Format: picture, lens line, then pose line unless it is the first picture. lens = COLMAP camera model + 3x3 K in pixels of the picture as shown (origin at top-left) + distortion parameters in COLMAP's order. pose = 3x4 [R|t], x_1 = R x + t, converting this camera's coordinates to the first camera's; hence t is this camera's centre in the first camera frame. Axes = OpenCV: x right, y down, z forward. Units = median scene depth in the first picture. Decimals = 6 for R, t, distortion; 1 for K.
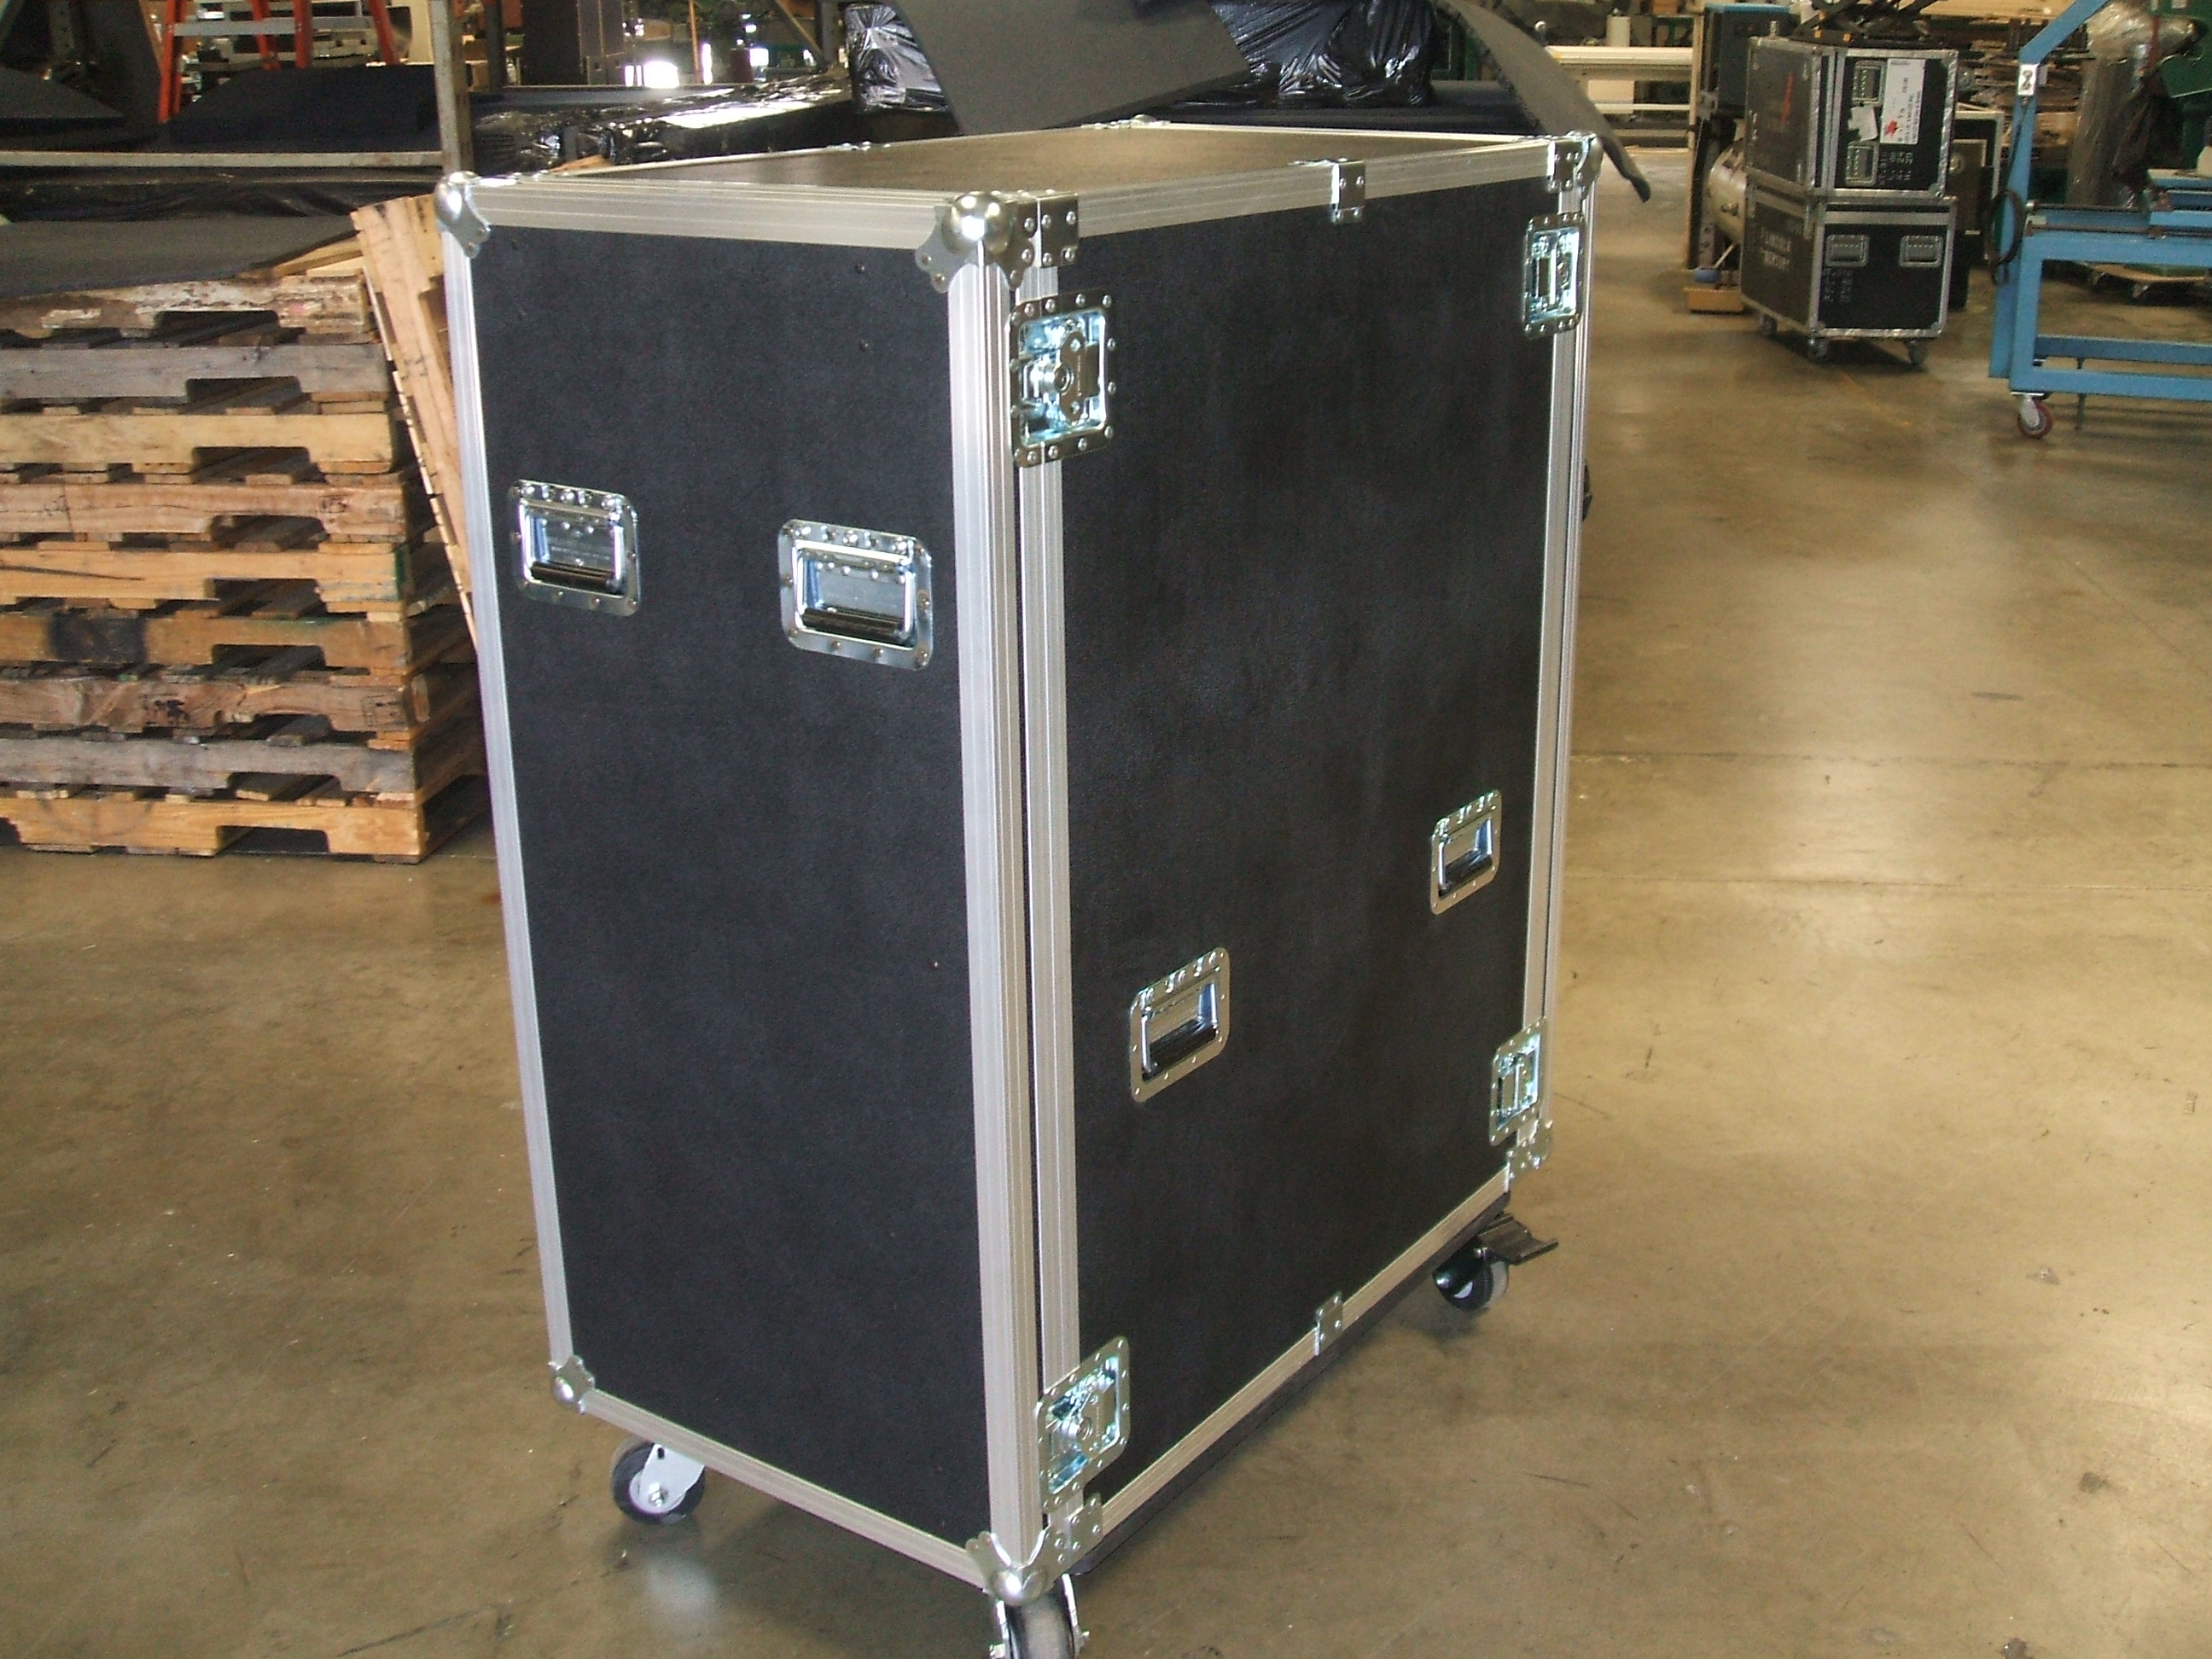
lens RADIAL K [[2455.8, 0, 1196.7], [0, 2455.8, 824.7], [0, 0, 1]] dist [-0.115757, 0.075527]
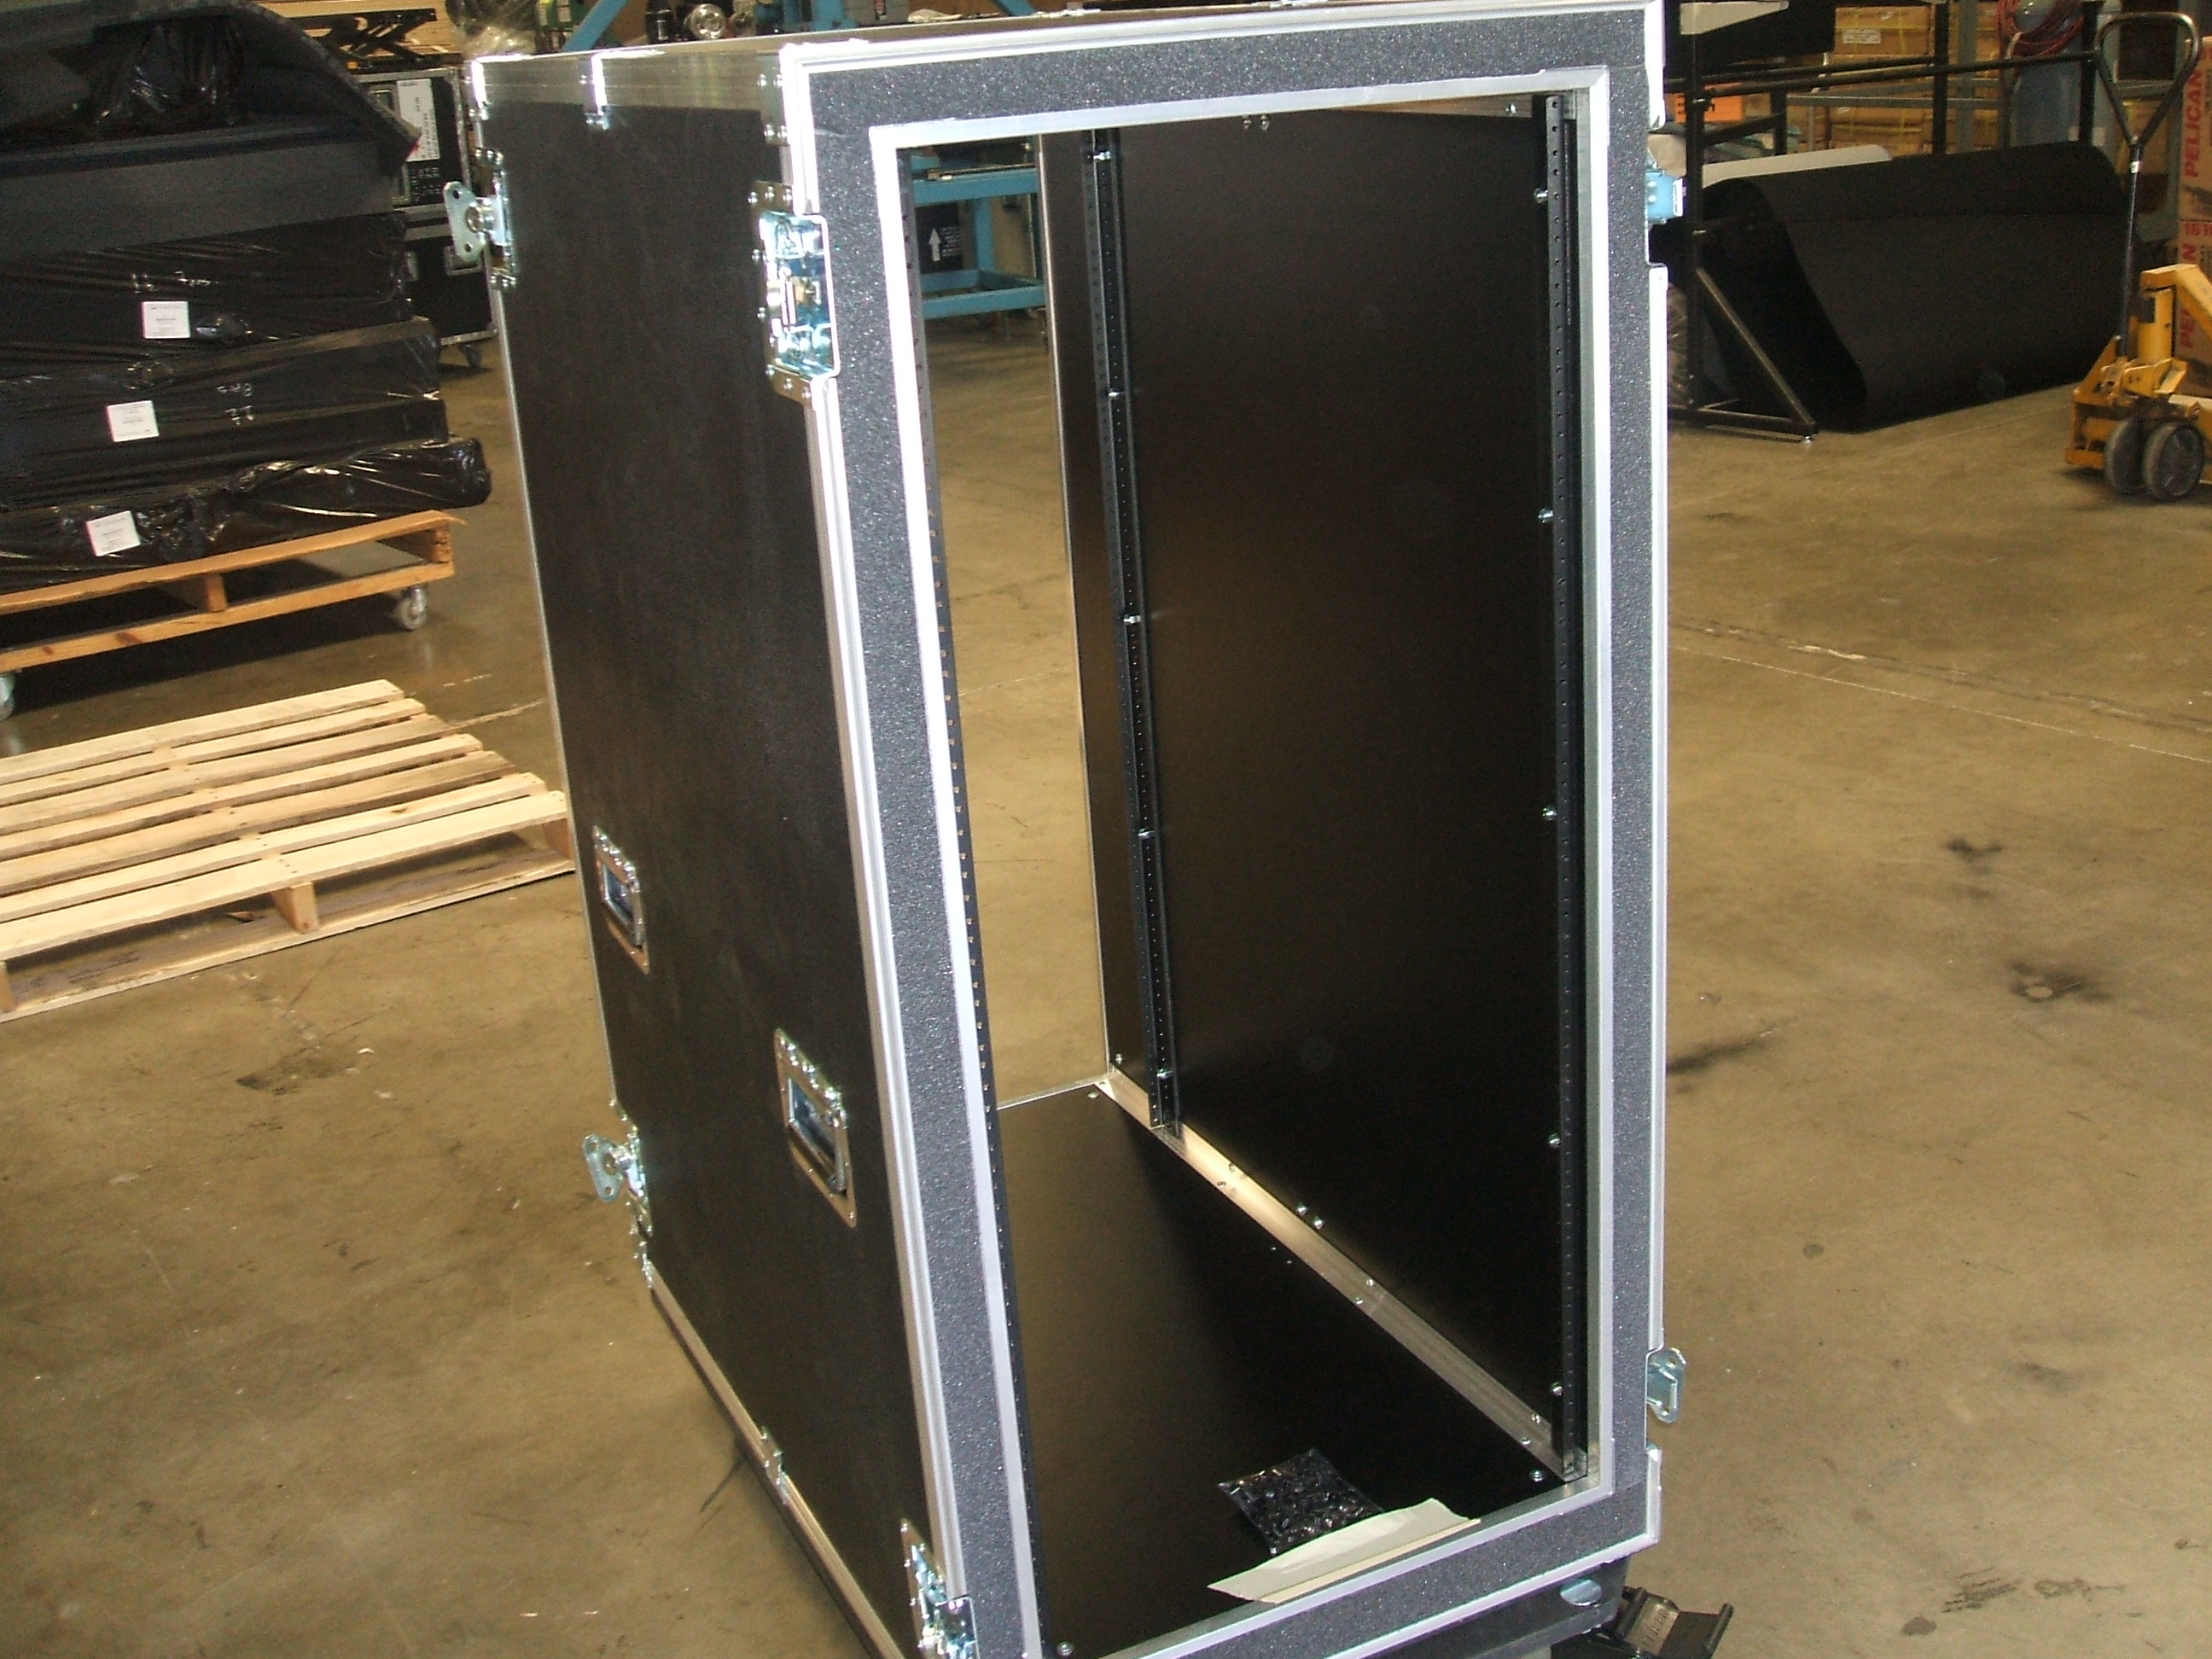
lens RADIAL K [[2455.8, 0, 1196.7], [0, 2455.8, 824.7], [0, 0, 1]] dist [-0.115757, 0.075527]
pose [[0.739449, -0.262467, 0.619941, -0.406283], [0.279414, 0.957461, 0.072087, 0.028179], [-0.612490, 0.119915, 0.781330, 0.020520]]
